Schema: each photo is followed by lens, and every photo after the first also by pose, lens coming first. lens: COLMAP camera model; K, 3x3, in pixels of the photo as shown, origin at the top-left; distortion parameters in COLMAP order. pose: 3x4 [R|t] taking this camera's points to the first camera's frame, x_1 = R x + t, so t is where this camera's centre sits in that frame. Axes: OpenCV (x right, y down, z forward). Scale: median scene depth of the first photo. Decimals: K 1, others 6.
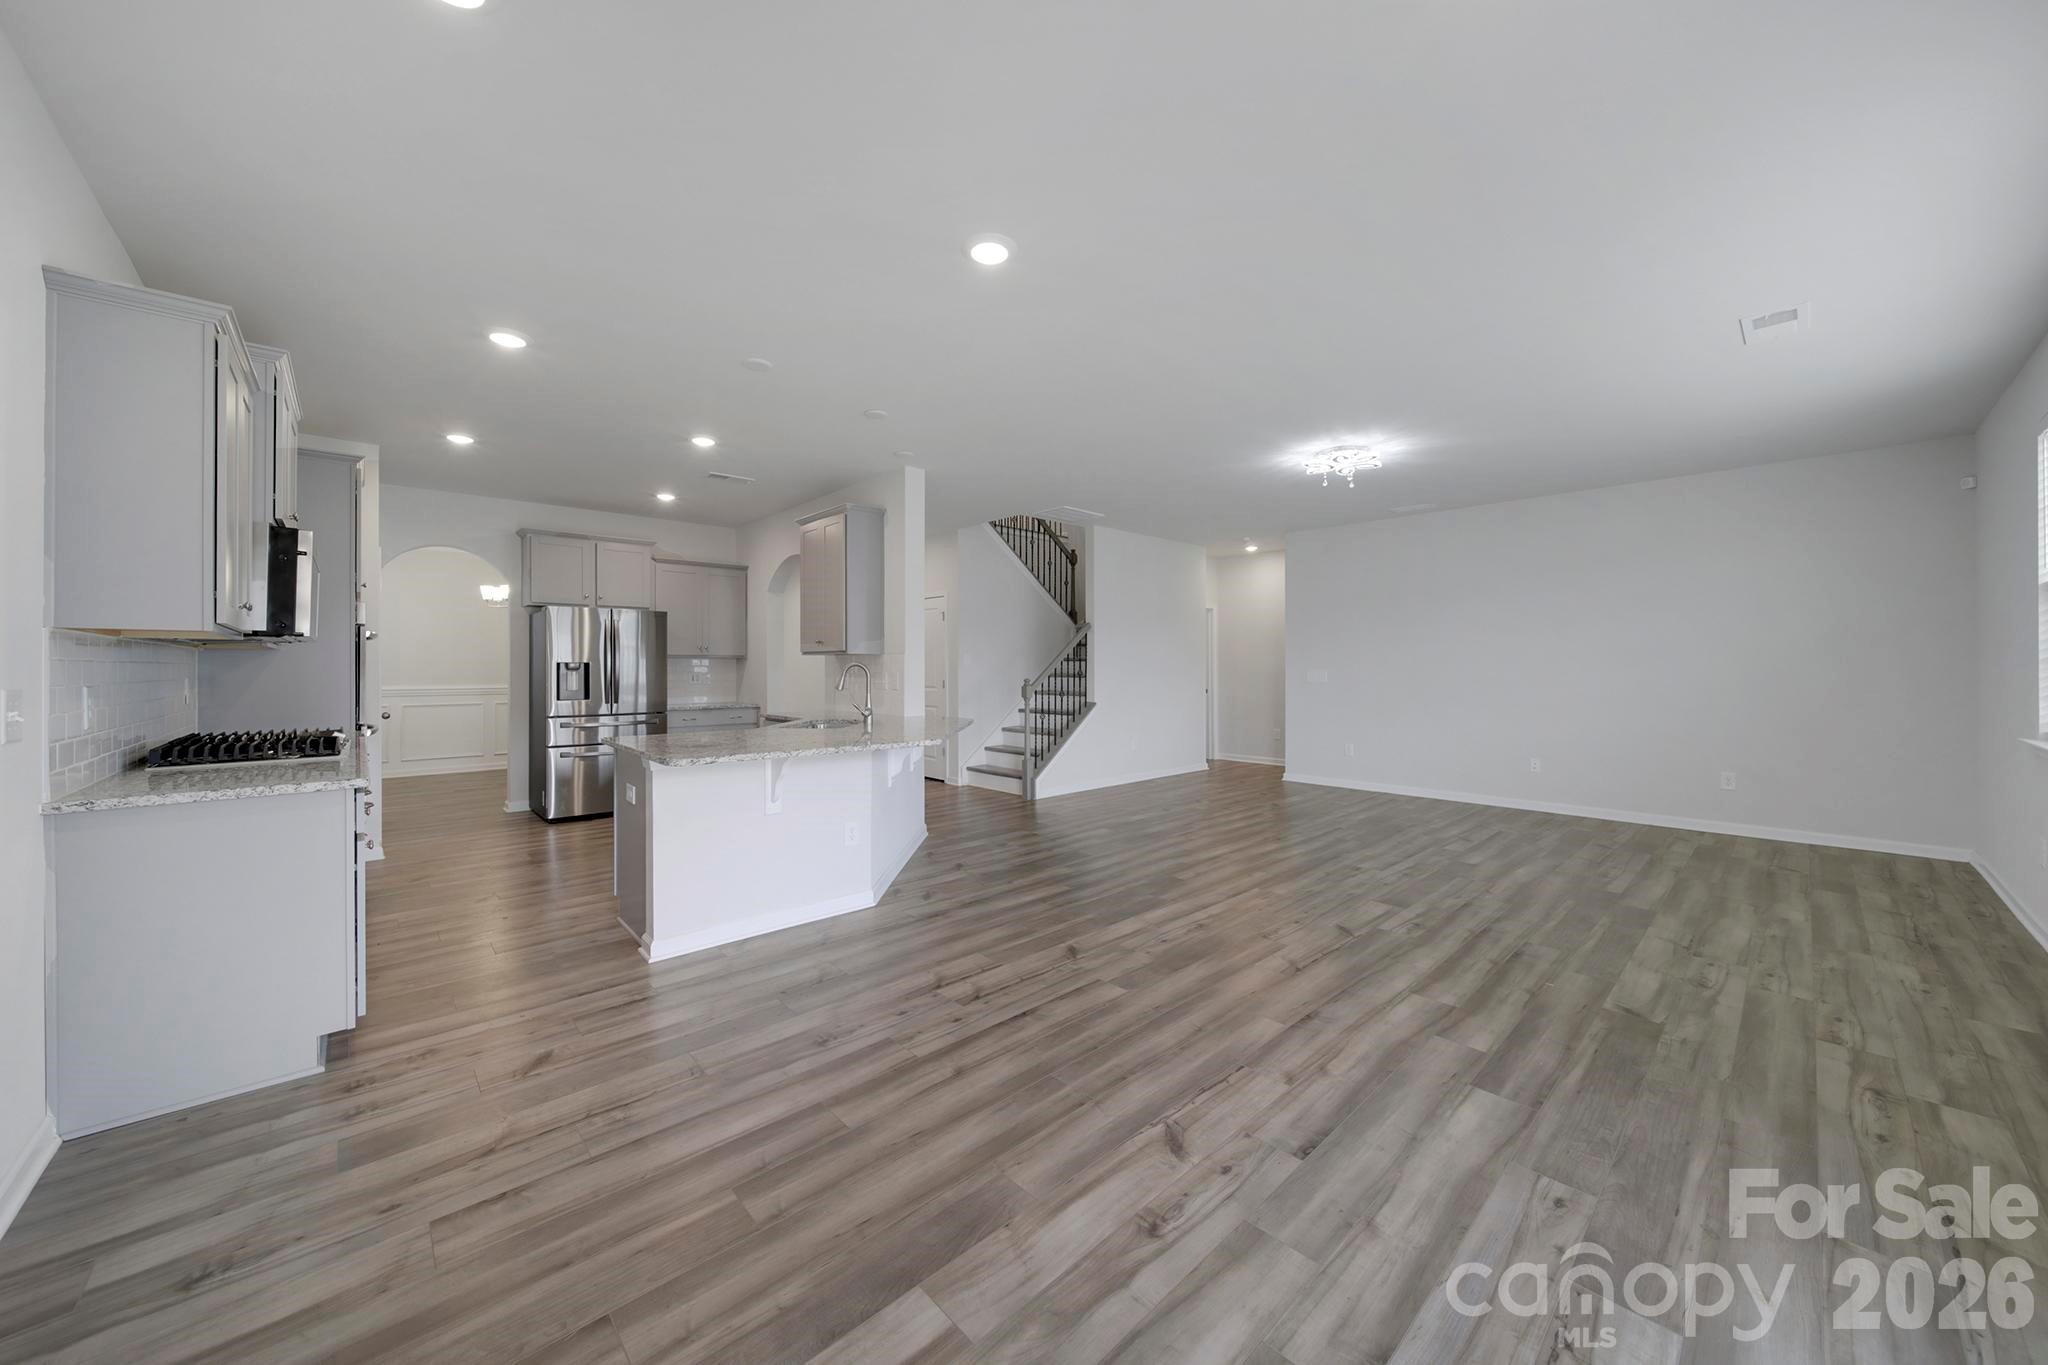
lens RADIAL K [[713.3, 0, 1039.0], [0, 713.3, 670.4], [0, 0, 1]] dist [0.000708, -0.000174]
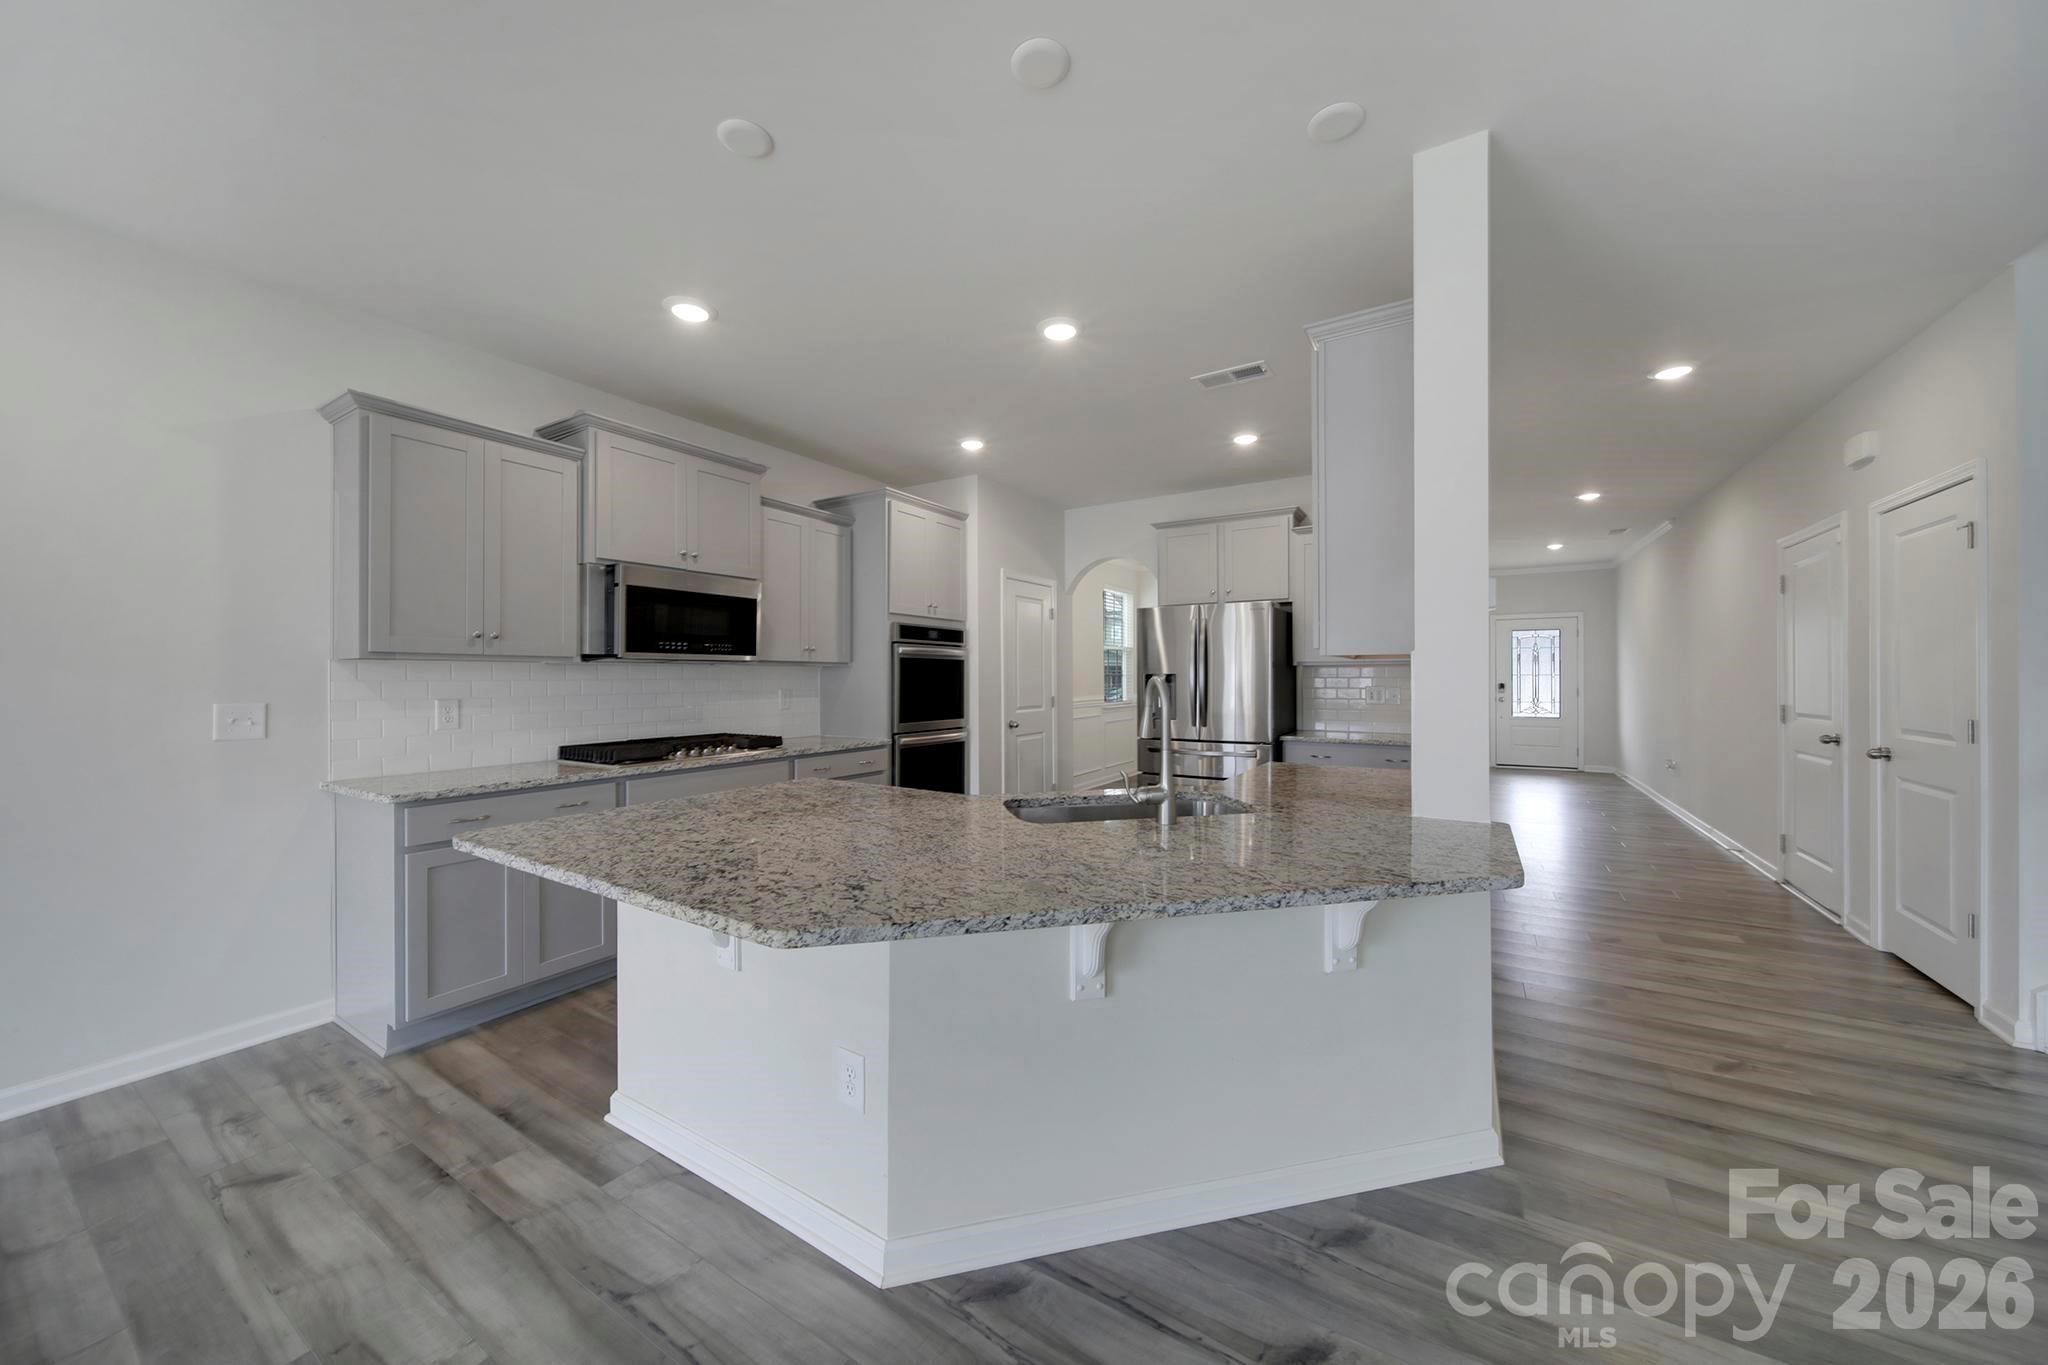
lens RADIAL K [[713.3, 0, 1024.7], [0, 713.3, 680.5], [0, 0, 1]] dist [0.000708, -0.000174]
pose [[0.241640, 0.004994, -0.970353, 0.291337], [-0.000697, 0.999987, 0.004973, -0.027887], [0.970366, -0.000525, 0.241641, 1.596543]]
